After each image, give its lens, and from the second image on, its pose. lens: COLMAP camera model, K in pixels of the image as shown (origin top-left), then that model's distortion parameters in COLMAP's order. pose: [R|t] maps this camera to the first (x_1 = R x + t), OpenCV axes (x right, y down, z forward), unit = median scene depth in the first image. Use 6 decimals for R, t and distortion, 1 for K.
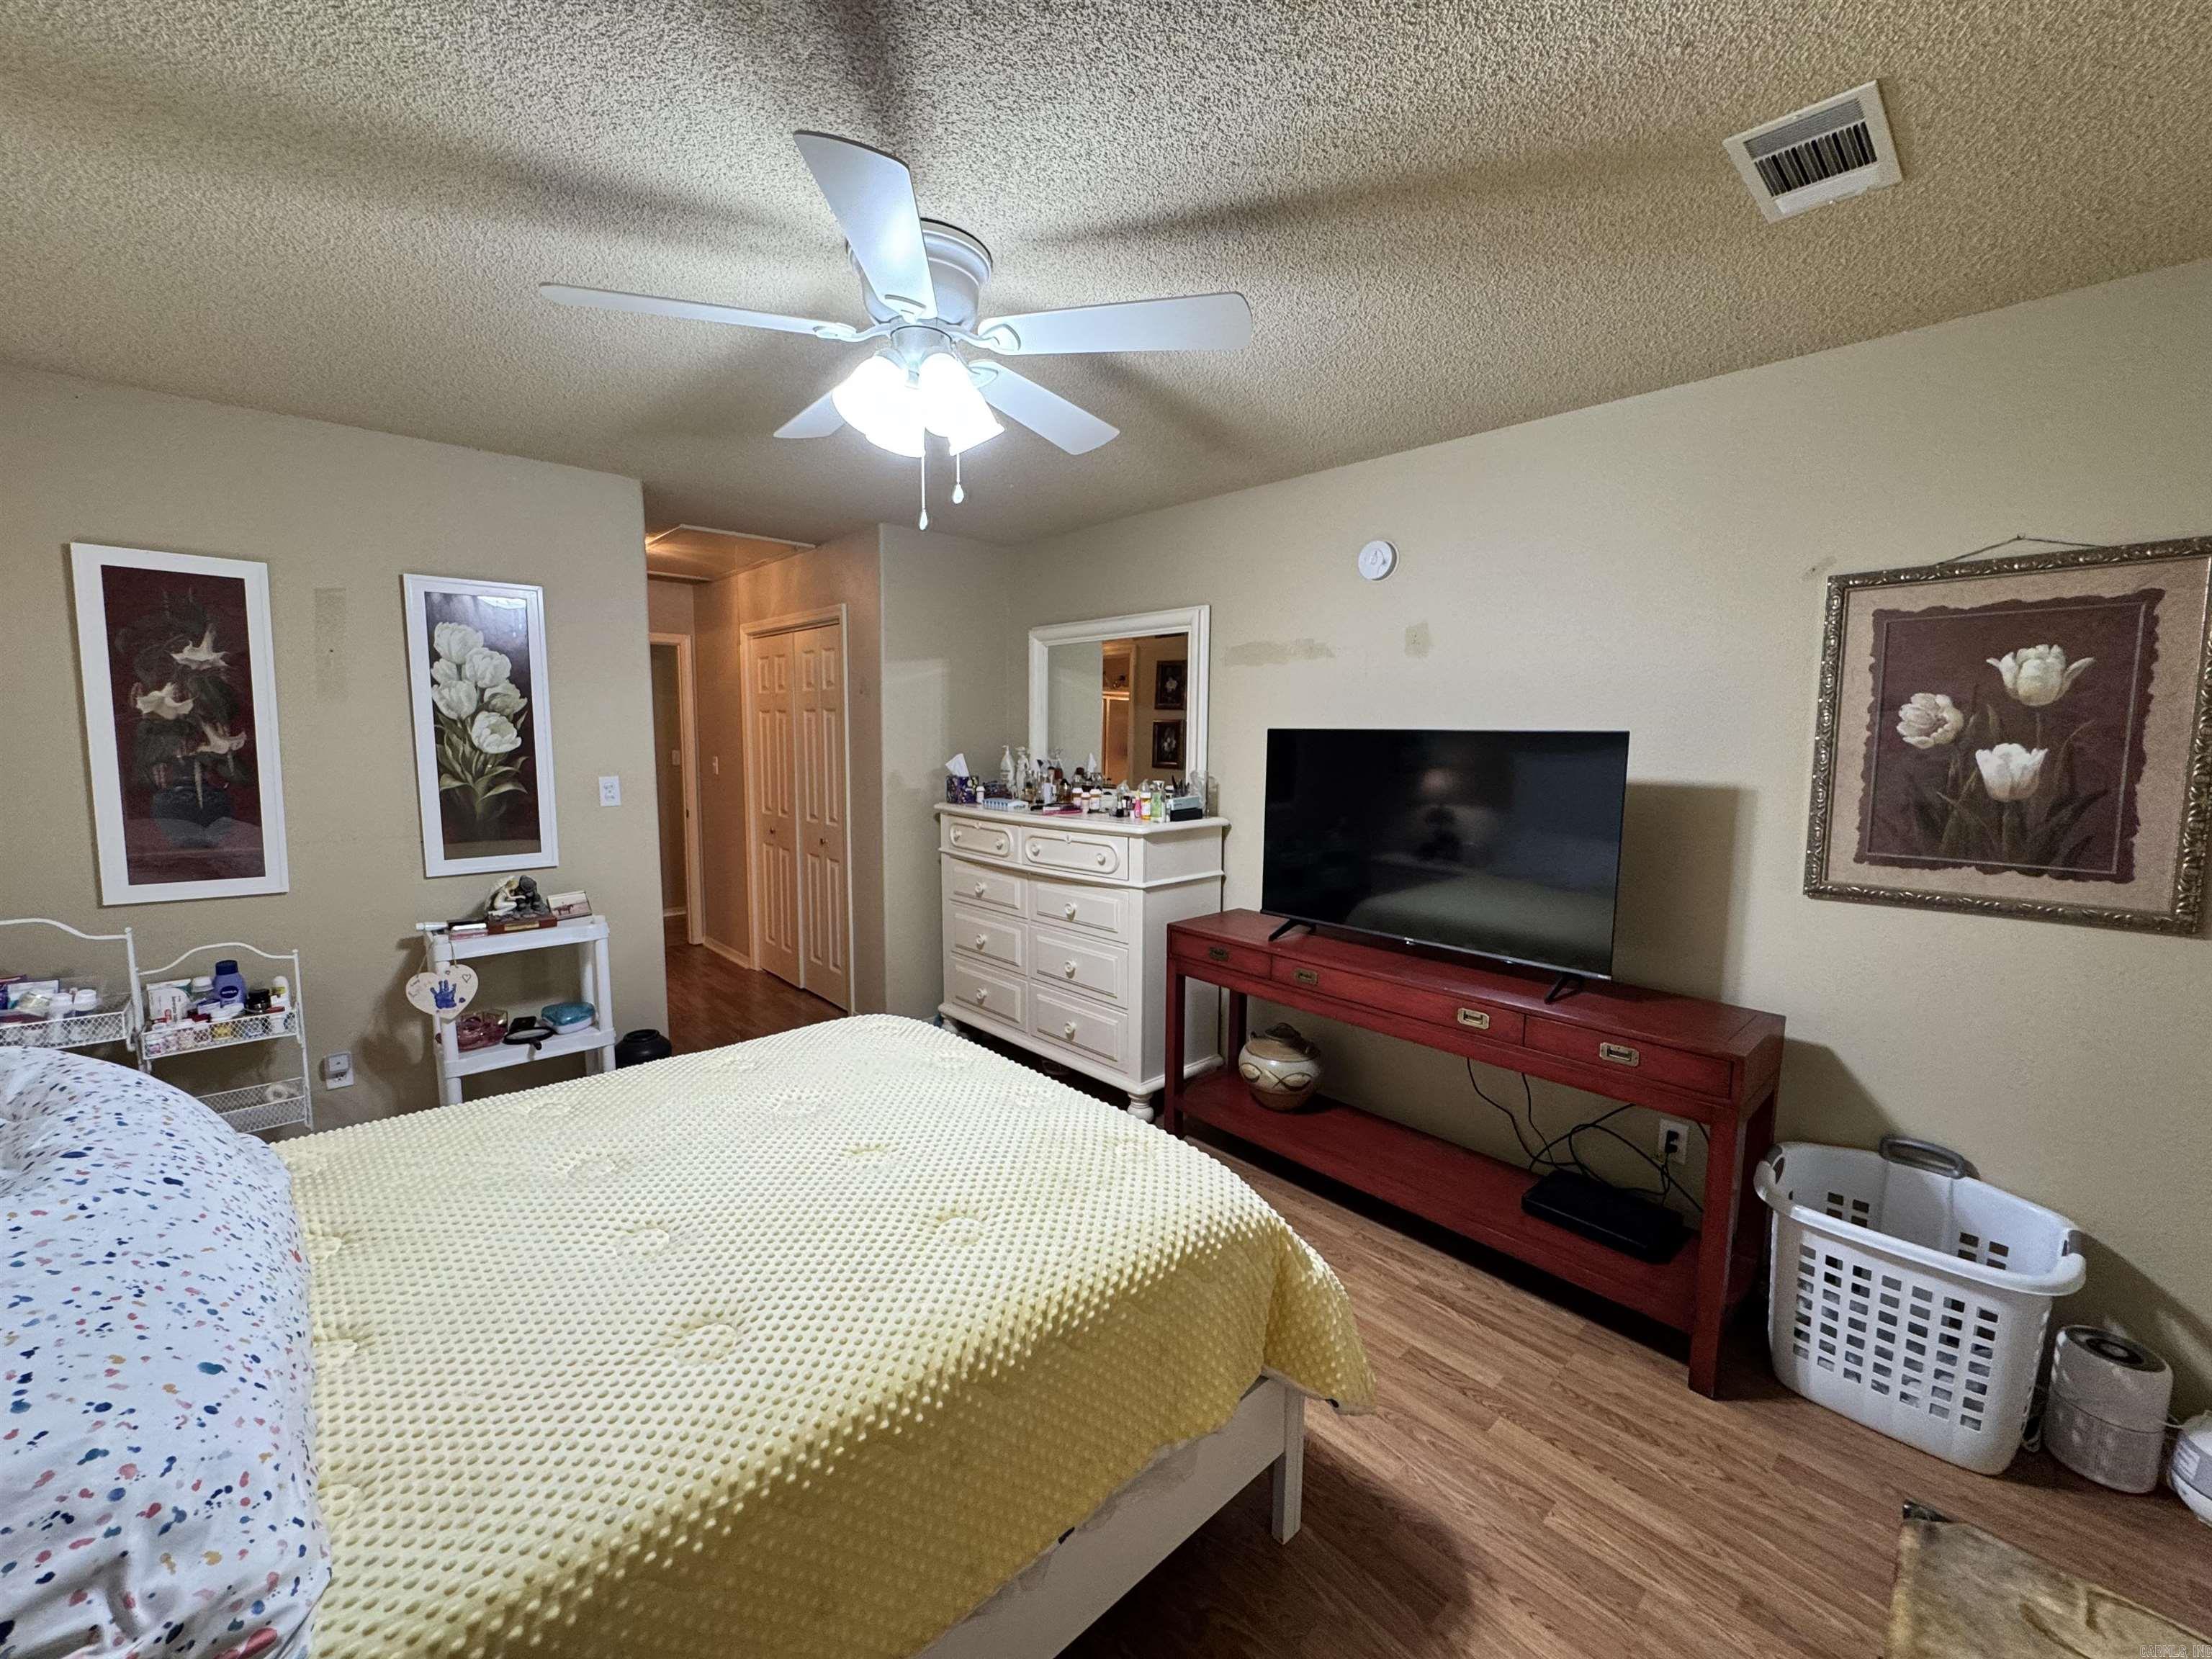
lens RADIAL K [[879.9, 0, 1102.8], [0, 879.9, 823.8], [0, 0, 1]] dist [-0.003019, -0.000472]
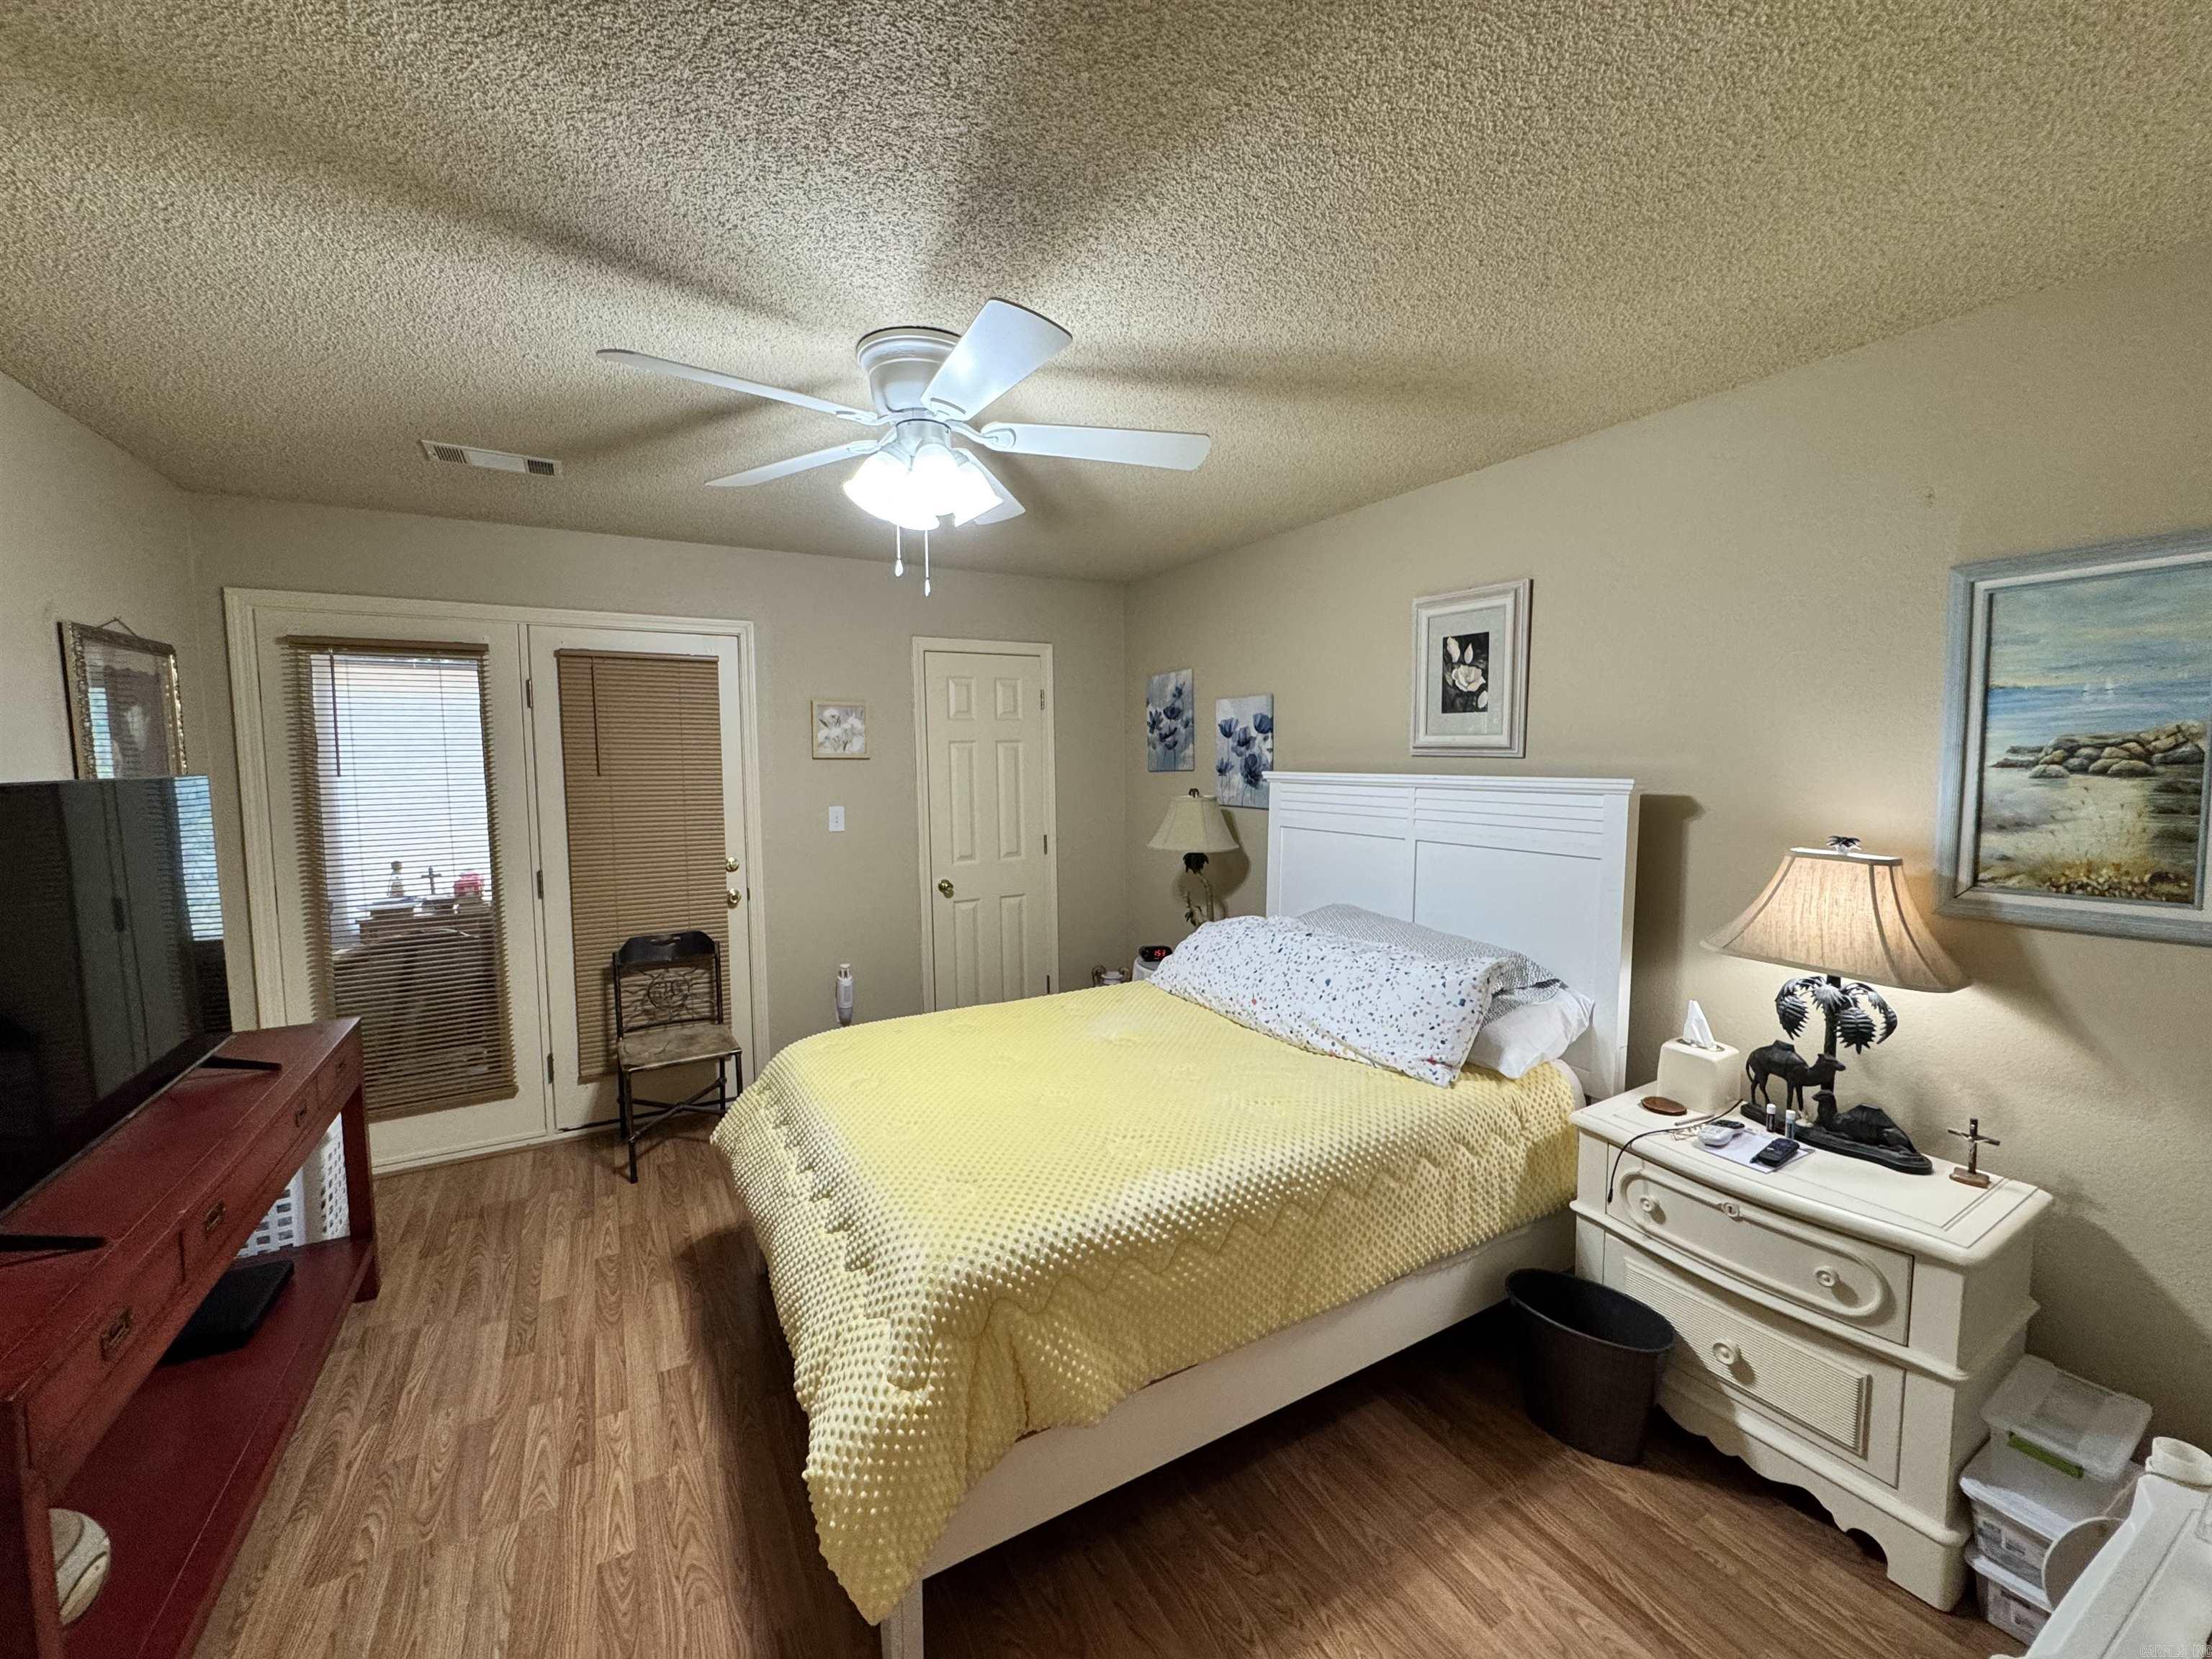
lens RADIAL K [[879.9, 0, 1102.2], [0, 879.9, 827.0], [0, 0, 1]] dist [-0.003019, -0.000472]
pose [[-0.975002, -0.014203, 0.221741, -0.629053], [0.027196, 0.982824, 0.182532, -0.221135], [-0.220525, 0.183999, -0.957869, 1.931006]]
